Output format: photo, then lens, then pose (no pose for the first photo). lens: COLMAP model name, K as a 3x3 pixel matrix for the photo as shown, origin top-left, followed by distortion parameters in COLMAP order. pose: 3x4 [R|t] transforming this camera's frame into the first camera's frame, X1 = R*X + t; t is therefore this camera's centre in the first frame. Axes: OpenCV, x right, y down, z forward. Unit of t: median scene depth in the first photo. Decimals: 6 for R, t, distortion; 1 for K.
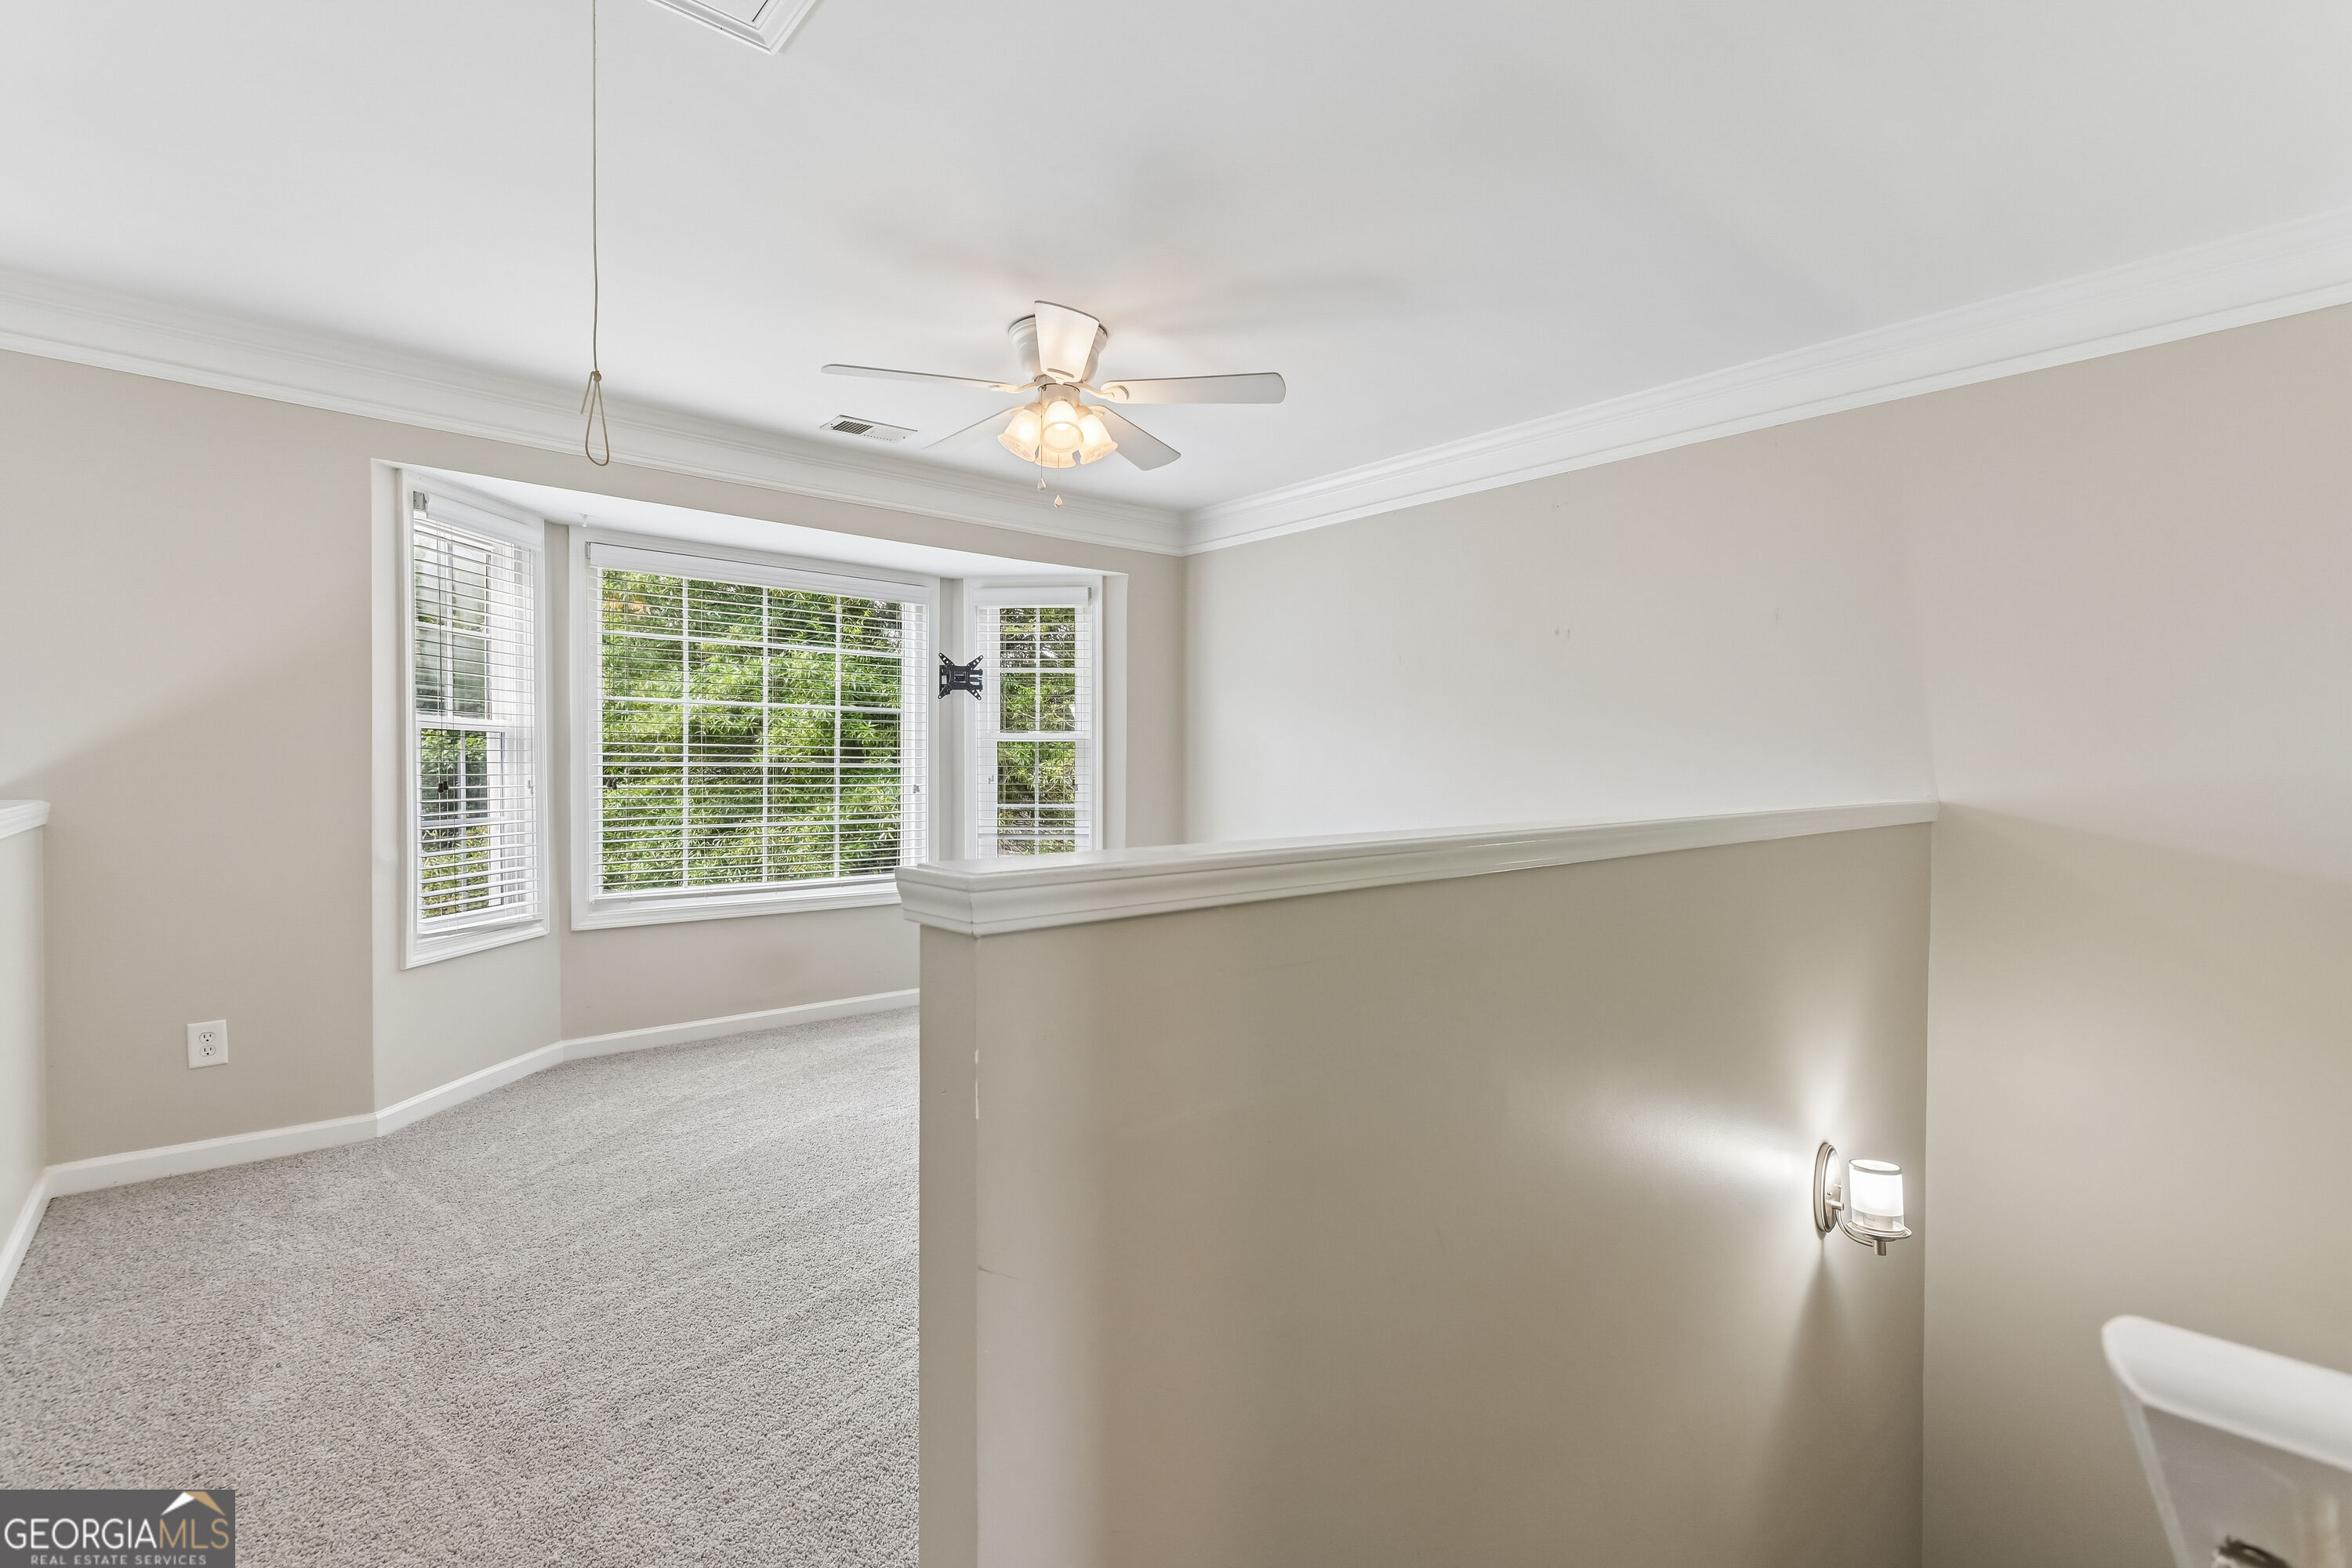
lens RADIAL K [[1061.5, 0, 1178.9], [0, 1061.5, 782.0], [0, 0, 1]] dist [0.006380, -0.001534]
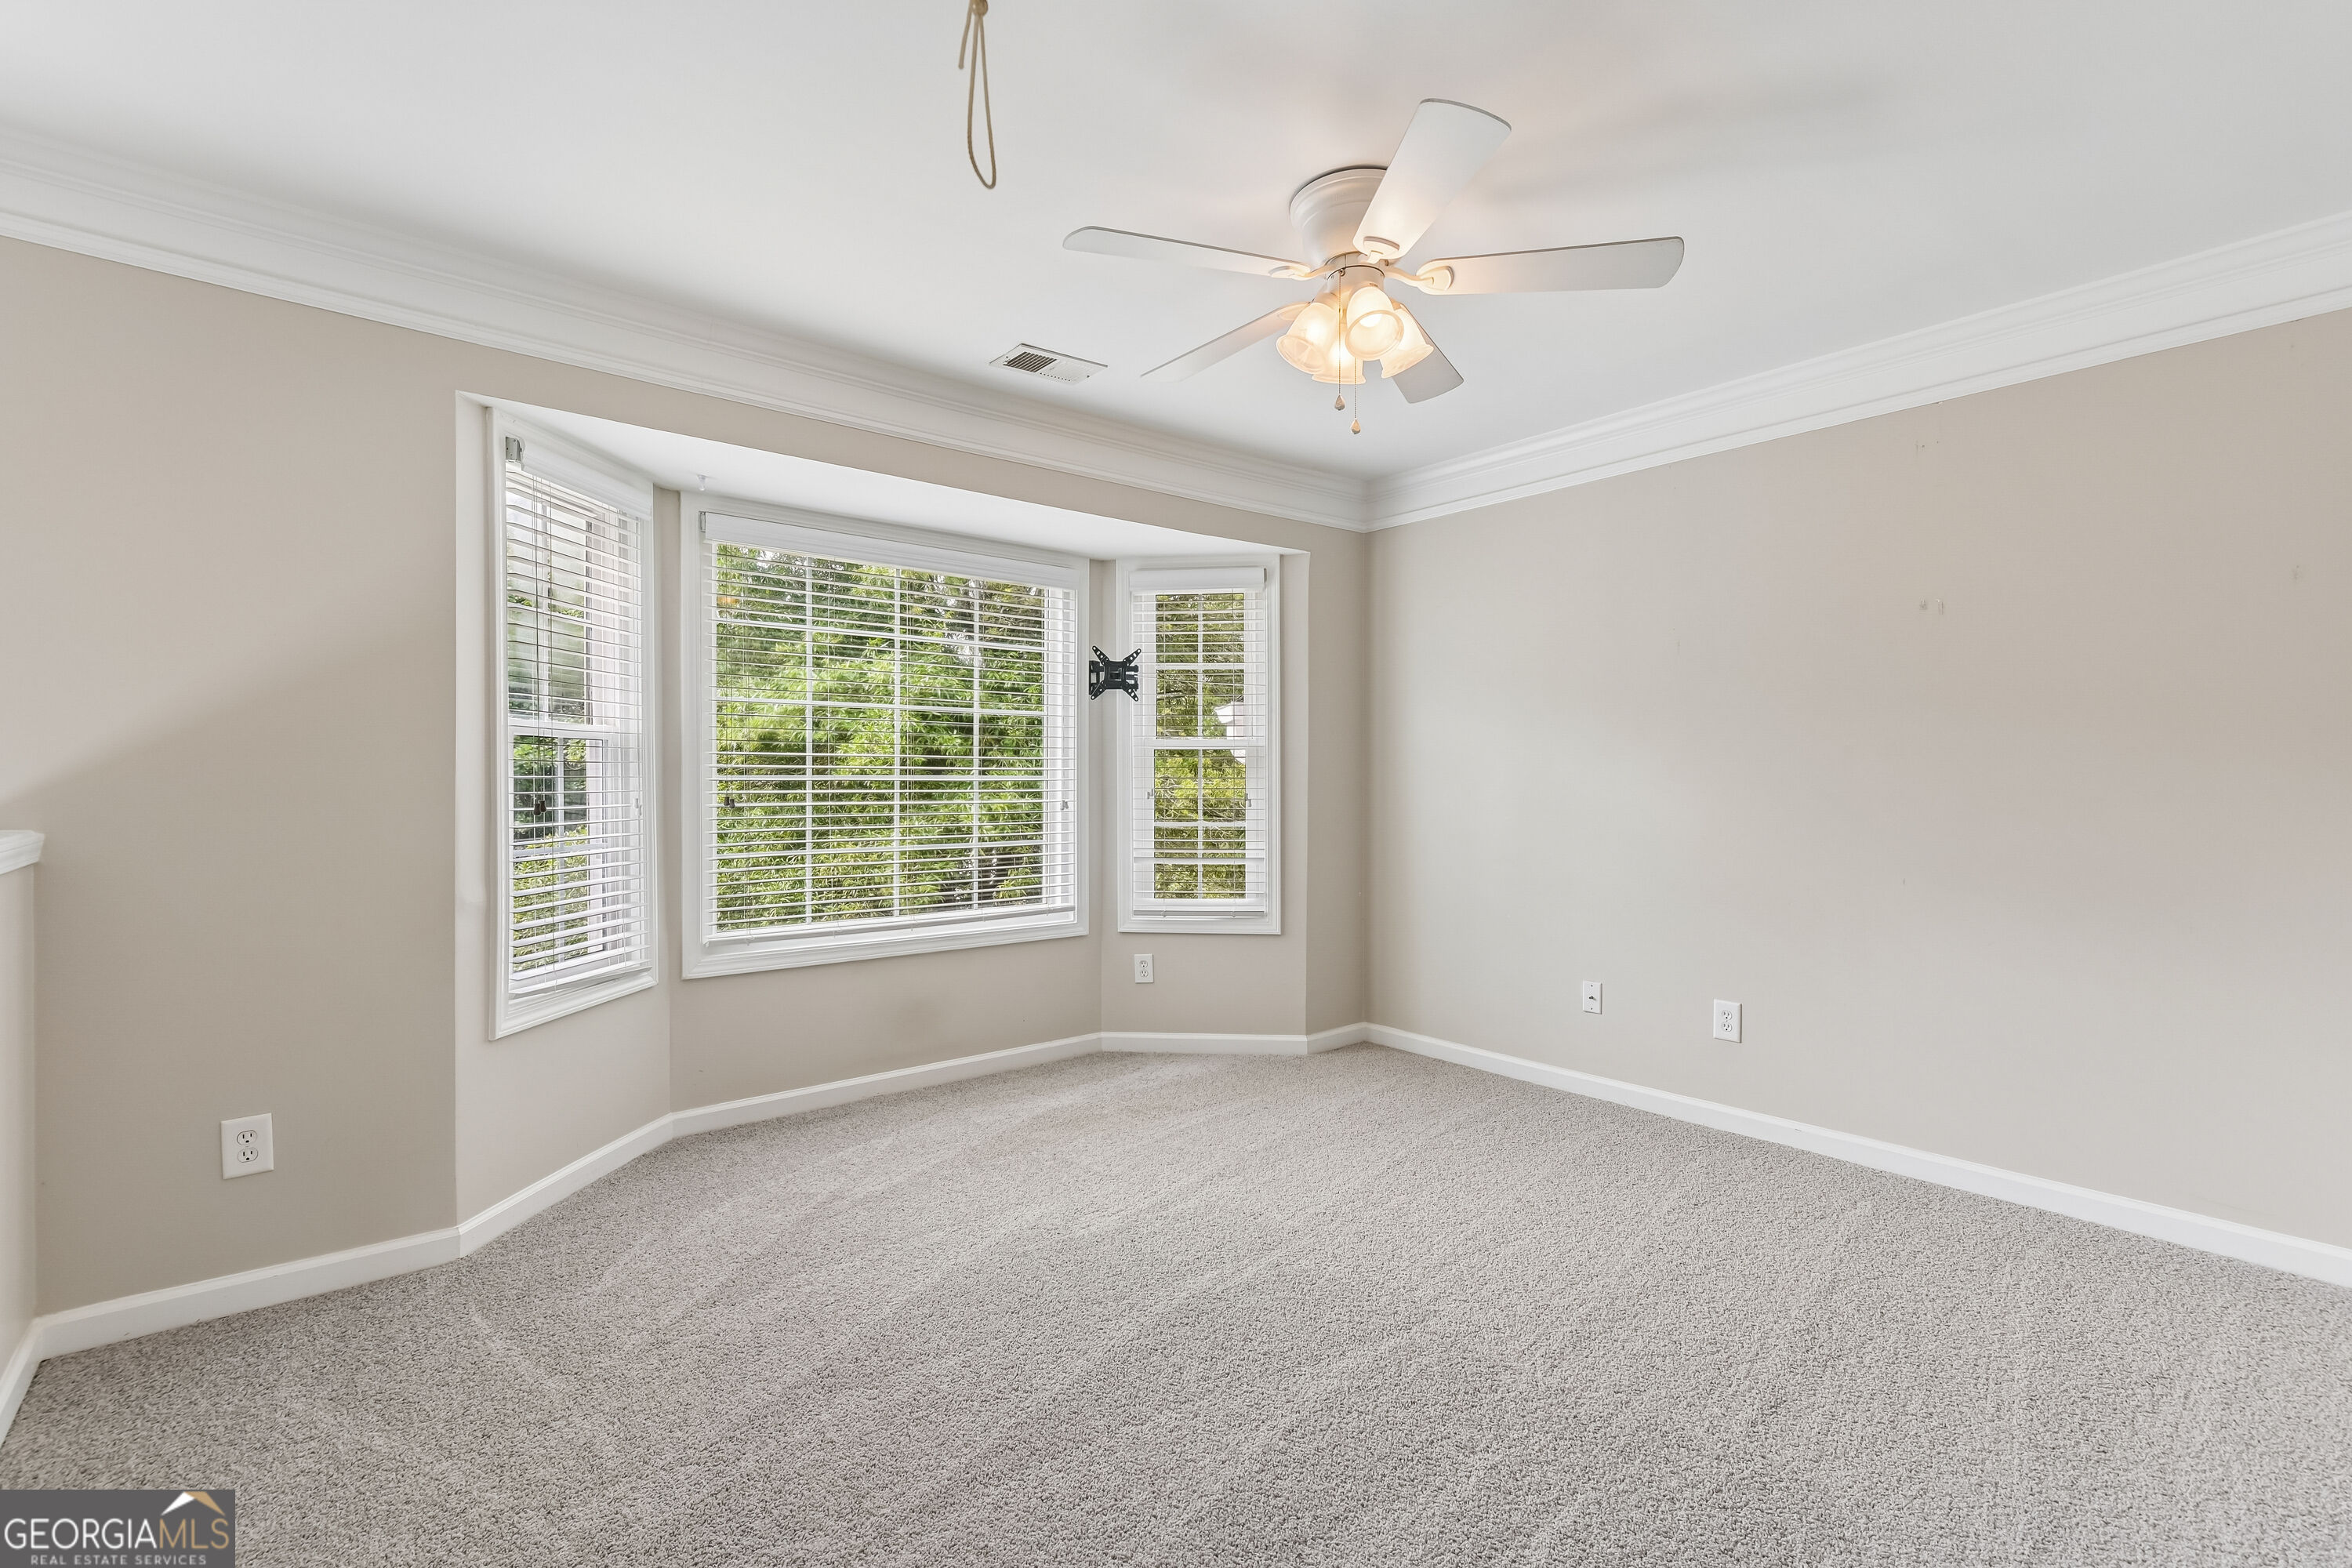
lens RADIAL K [[1061.5, 0, 1182.0], [0, 1061.5, 781.0], [0, 0, 1]] dist [0.006380, -0.001534]
pose [[0.999556, -0.003566, -0.029572, -0.174327], [0.003267, 0.999943, -0.010170, -0.005375], [0.029607, 0.010069, 0.999511, 0.202852]]
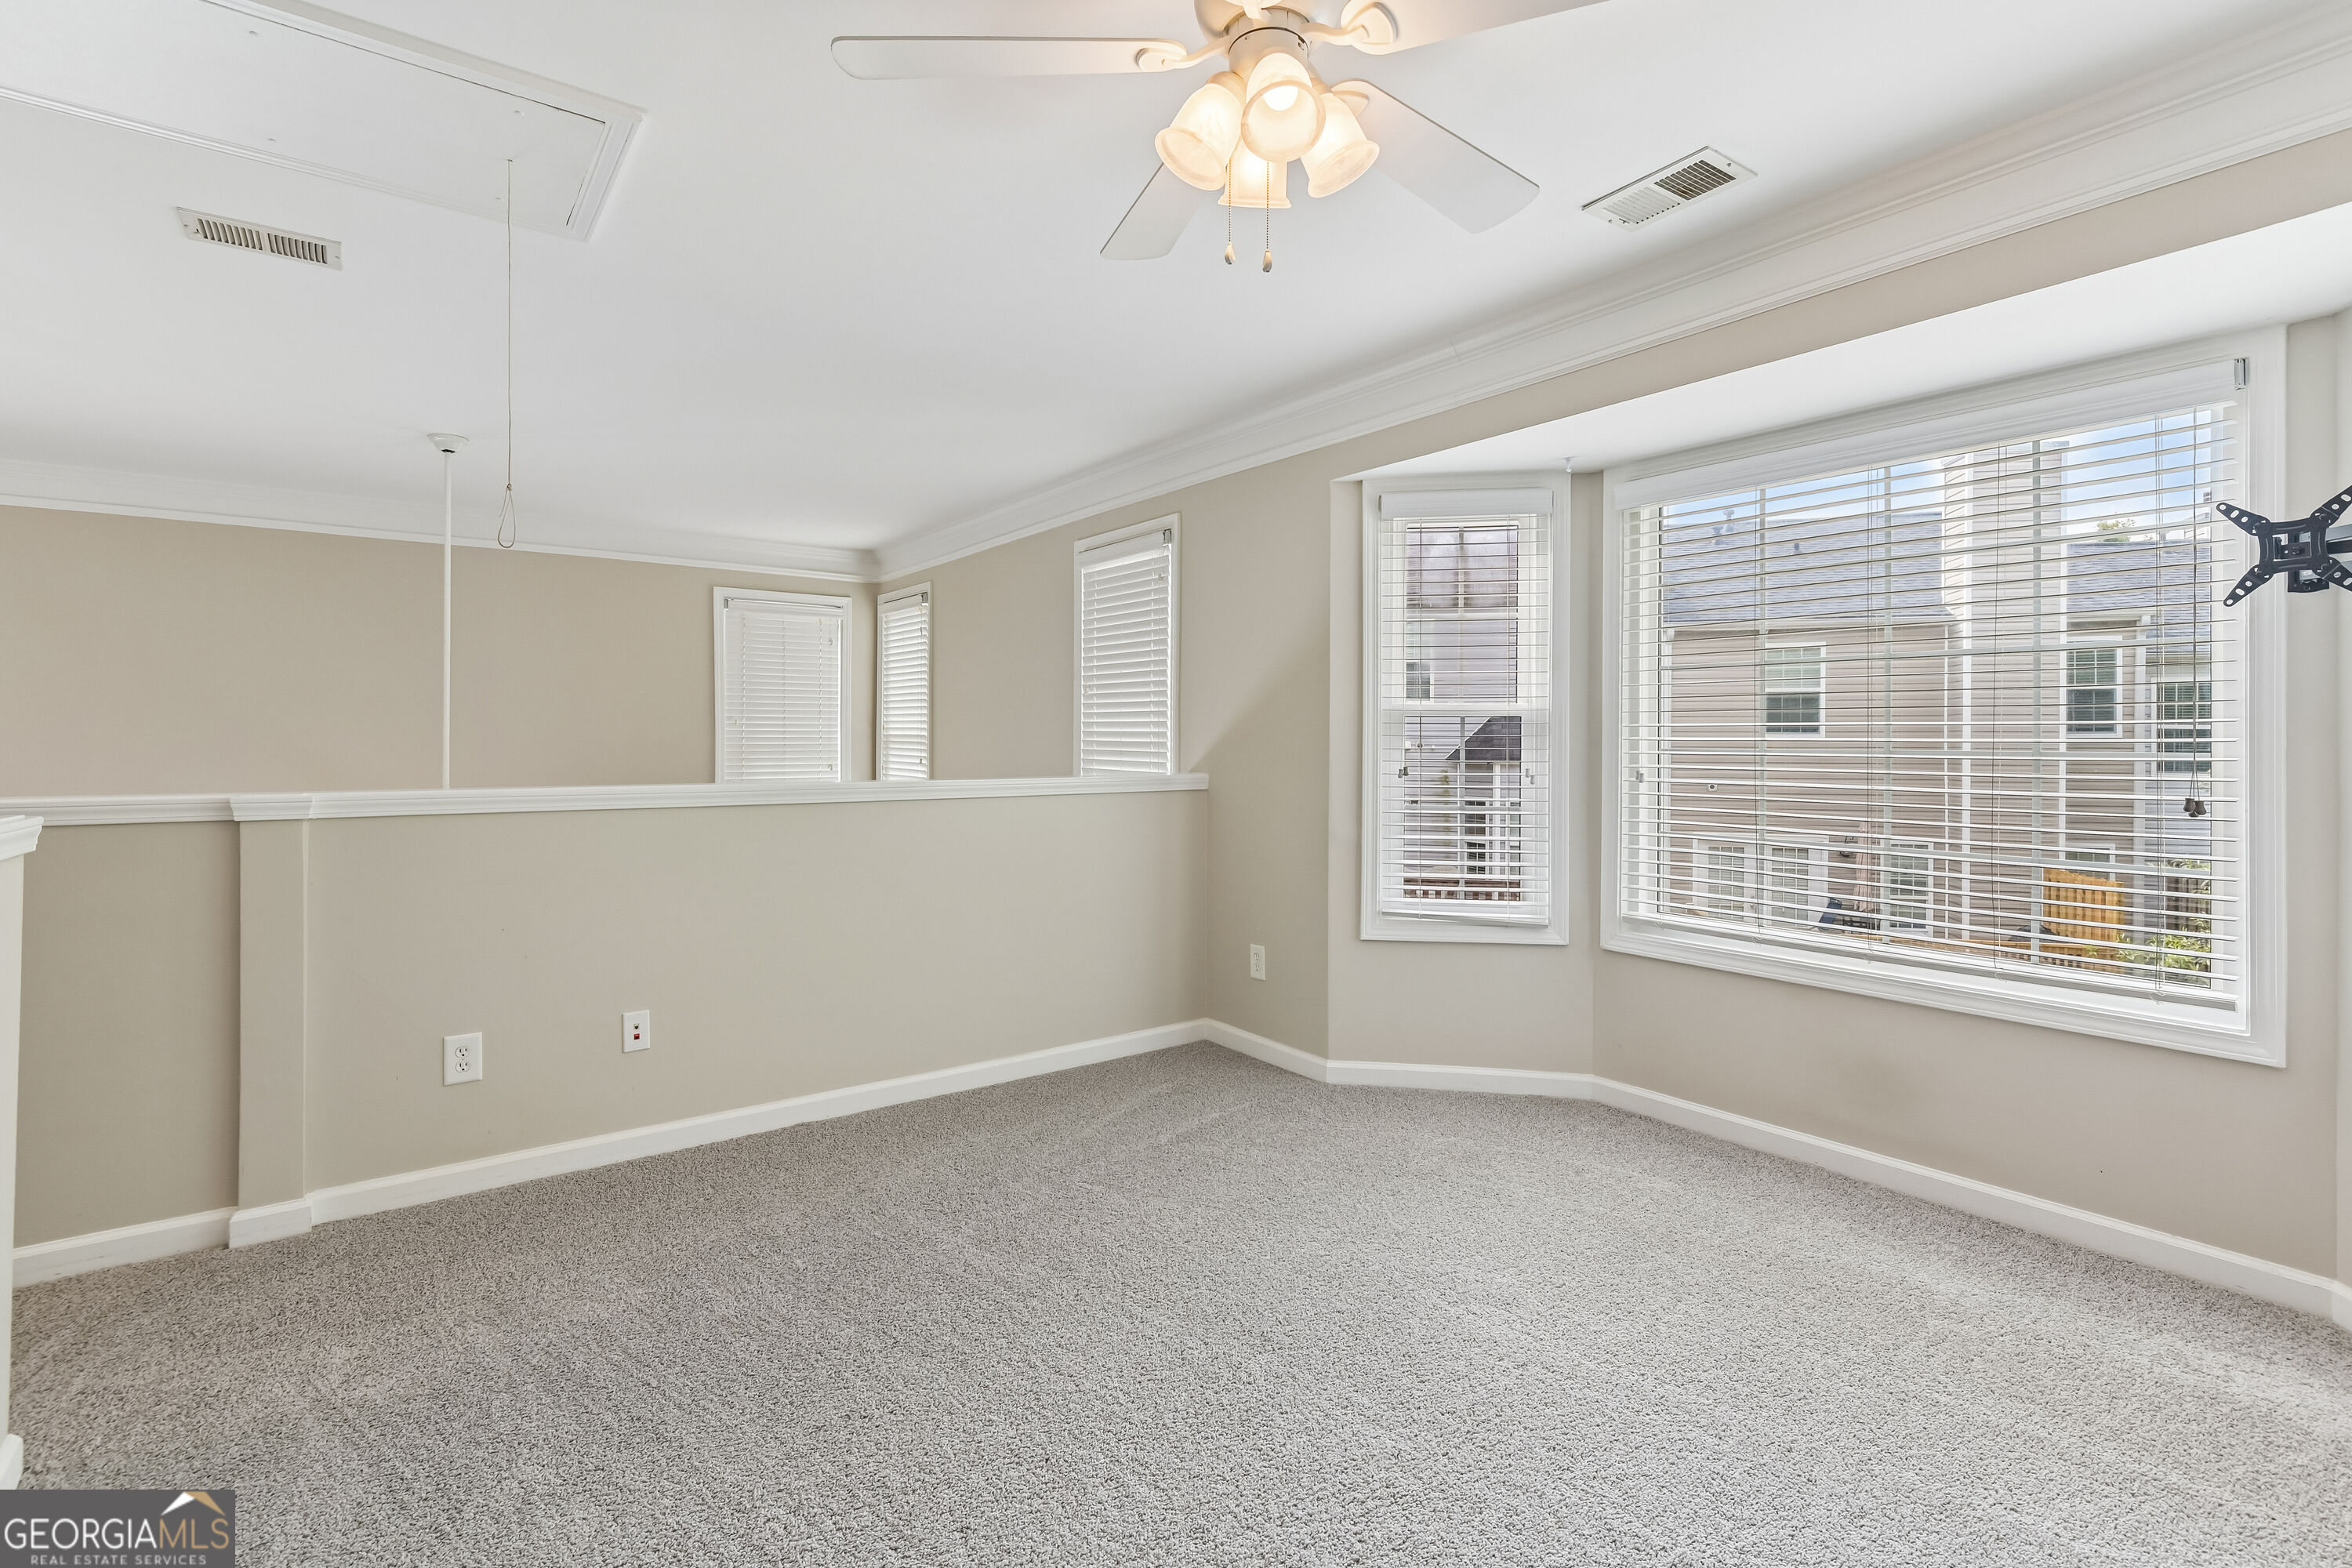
lens RADIAL K [[1061.5, 0, 1185.0], [0, 1061.5, 733.6], [0, 0, 1]] dist [0.006380, -0.001534]
pose [[-0.071665, -0.015123, -0.997314, 0.330553], [-0.019993, 0.999706, -0.013722, -0.013595], [0.997228, 0.018956, -0.071947, 0.807939]]
